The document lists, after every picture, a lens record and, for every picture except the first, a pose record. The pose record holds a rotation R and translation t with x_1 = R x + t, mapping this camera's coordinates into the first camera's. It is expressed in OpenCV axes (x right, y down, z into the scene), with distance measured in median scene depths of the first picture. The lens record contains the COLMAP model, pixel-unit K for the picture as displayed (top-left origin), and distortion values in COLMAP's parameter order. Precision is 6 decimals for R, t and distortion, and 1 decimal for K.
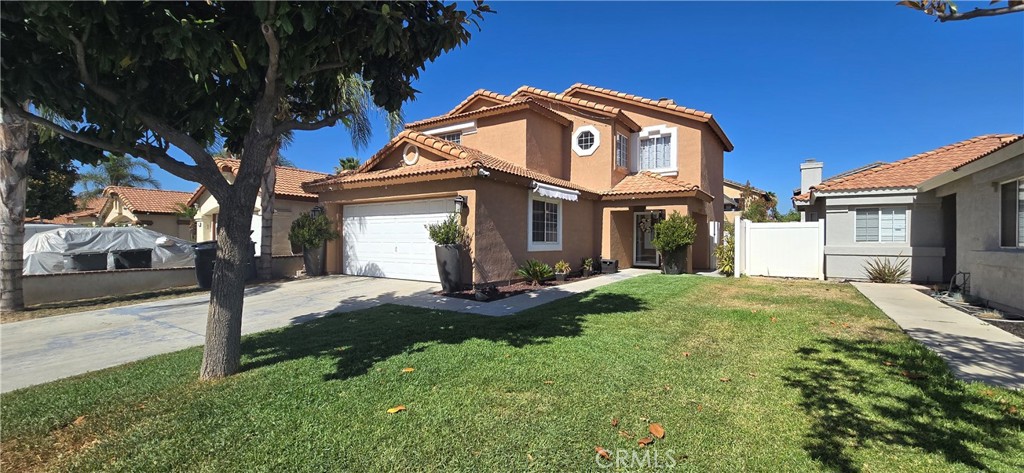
lens RADIAL K [[419.6, 0, 511.5], [0, 419.6, 233.5], [0, 0, 1]] dist [0.003119, 0.000192]
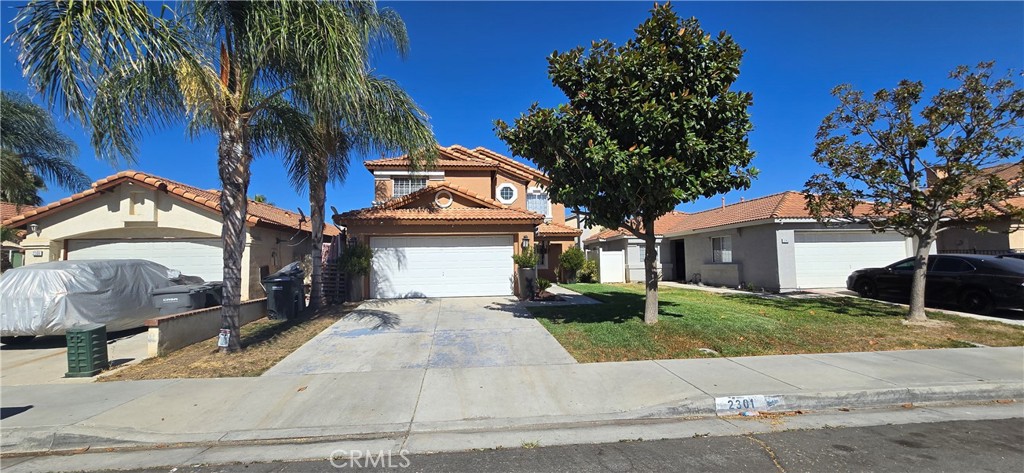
lens RADIAL K [[419.6, 0, 516.0], [0, 419.6, 238.2], [0, 0, 1]] dist [0.003119, 0.000192]
pose [[0.773702, 0.019099, 0.633262, -0.859249], [0.016236, 0.998620, -0.049954, -0.003188], [-0.633342, 0.048931, 0.772324, -0.116034]]
